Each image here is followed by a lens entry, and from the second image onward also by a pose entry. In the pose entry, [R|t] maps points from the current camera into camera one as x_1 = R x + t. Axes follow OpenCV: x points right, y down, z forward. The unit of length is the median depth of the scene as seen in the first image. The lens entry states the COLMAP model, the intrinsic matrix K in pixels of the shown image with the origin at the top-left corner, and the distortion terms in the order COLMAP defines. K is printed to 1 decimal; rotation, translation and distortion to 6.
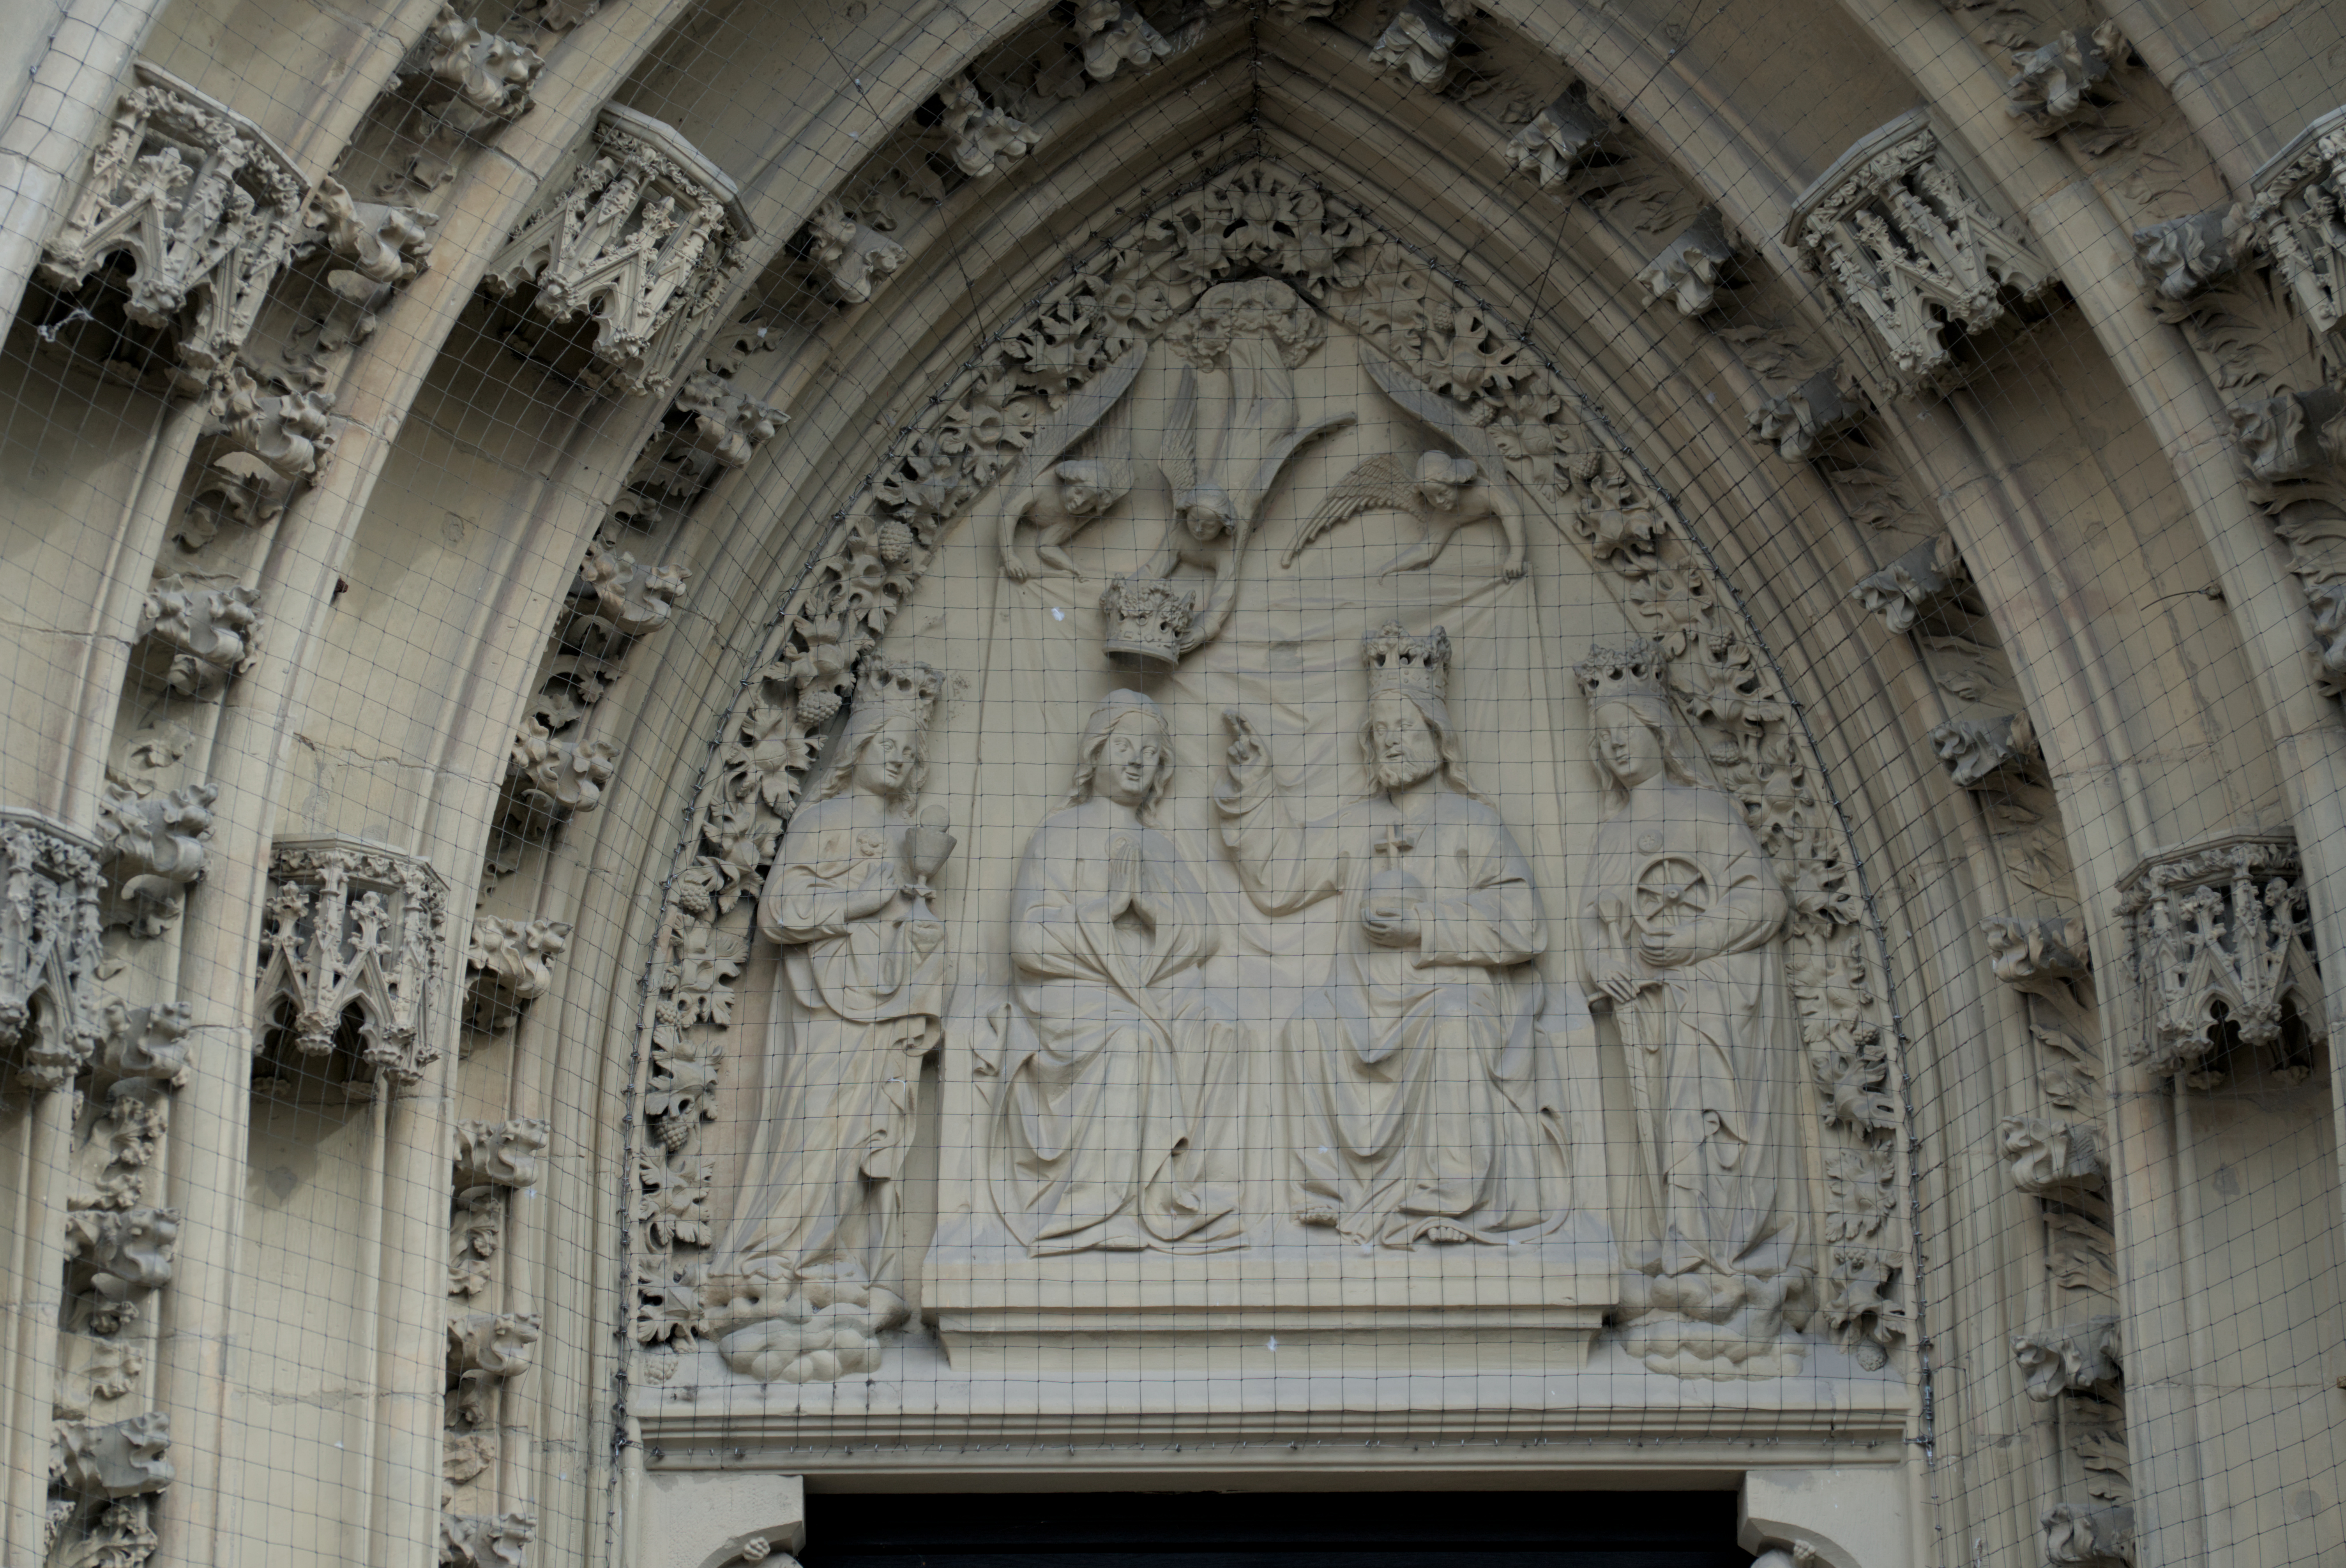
lens RADIAL K [[5916.5, 0, 1173.0], [0, 5916.5, 784.0], [0, 0, 1]] dist [0.031426, 1.374515]
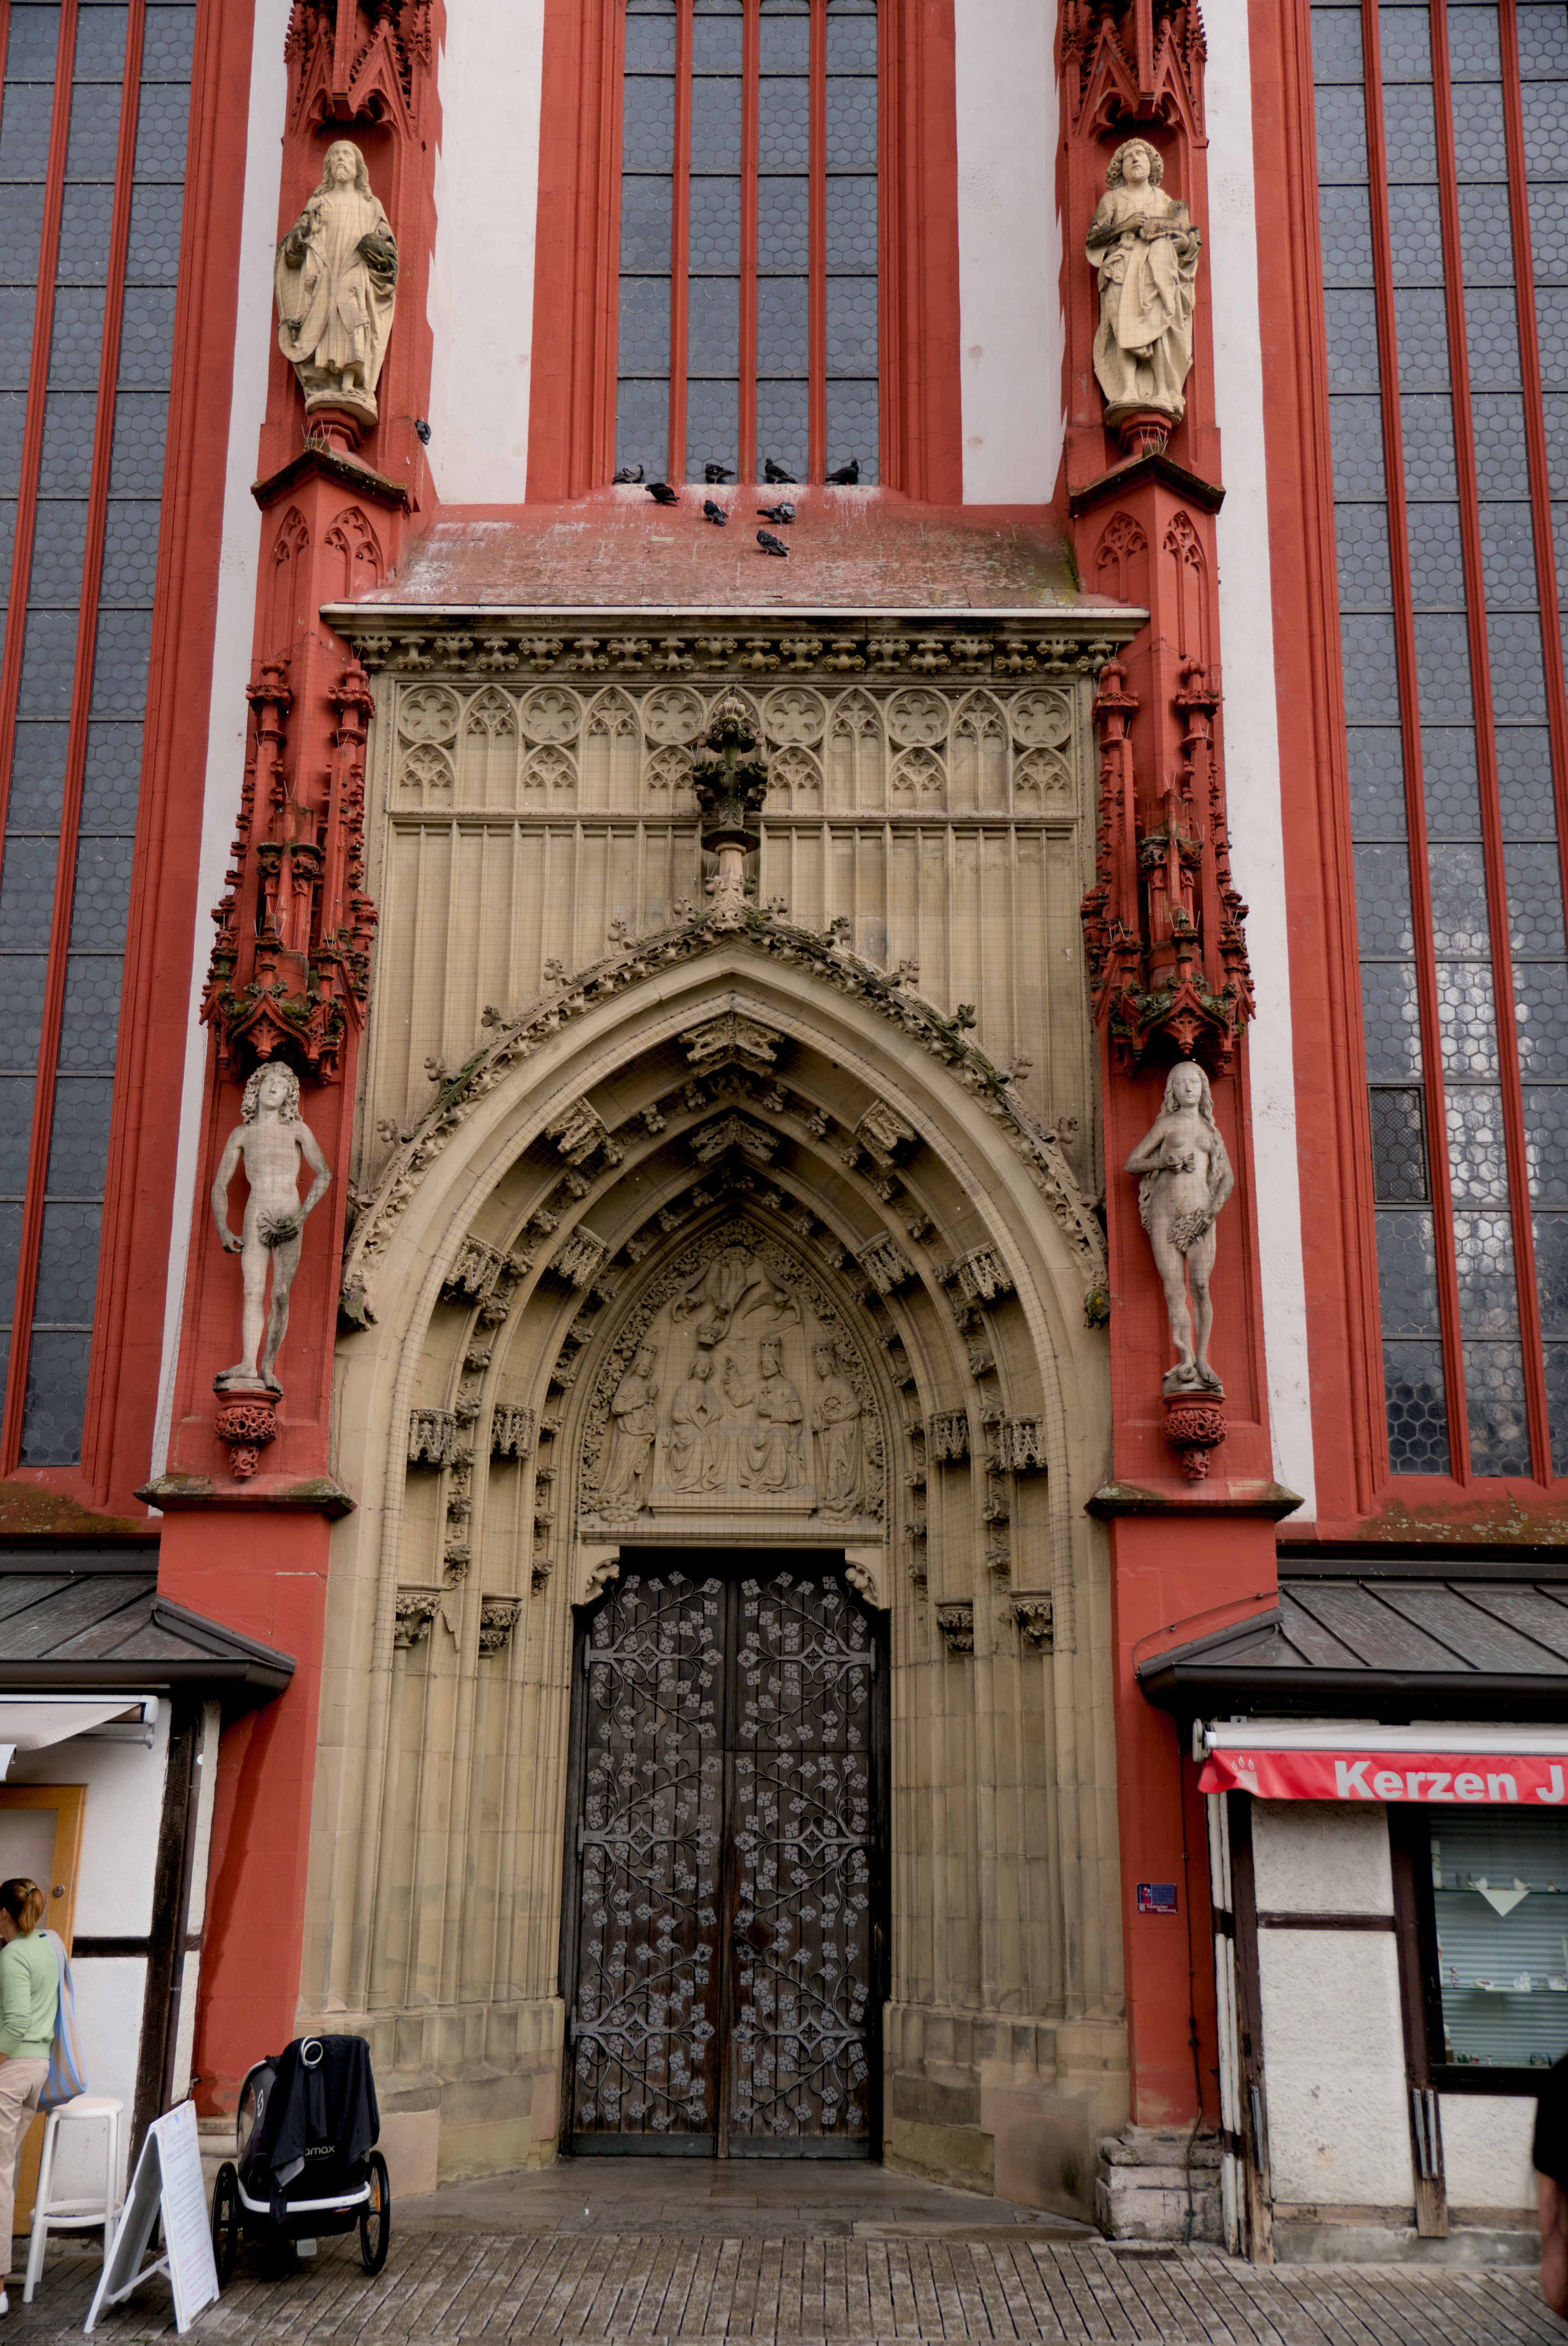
lens RADIAL K [[2347.4, 0, 784.0], [0, 2347.4, 1173.0], [0, 0, 1]] dist [0.058330, -0.008886]
pose [[0.999640, 0.014829, -0.022368, 0.094494], [-0.013972, 0.999179, 0.038019, -0.229083], [0.022913, -0.037693, 0.999027, -0.702011]]
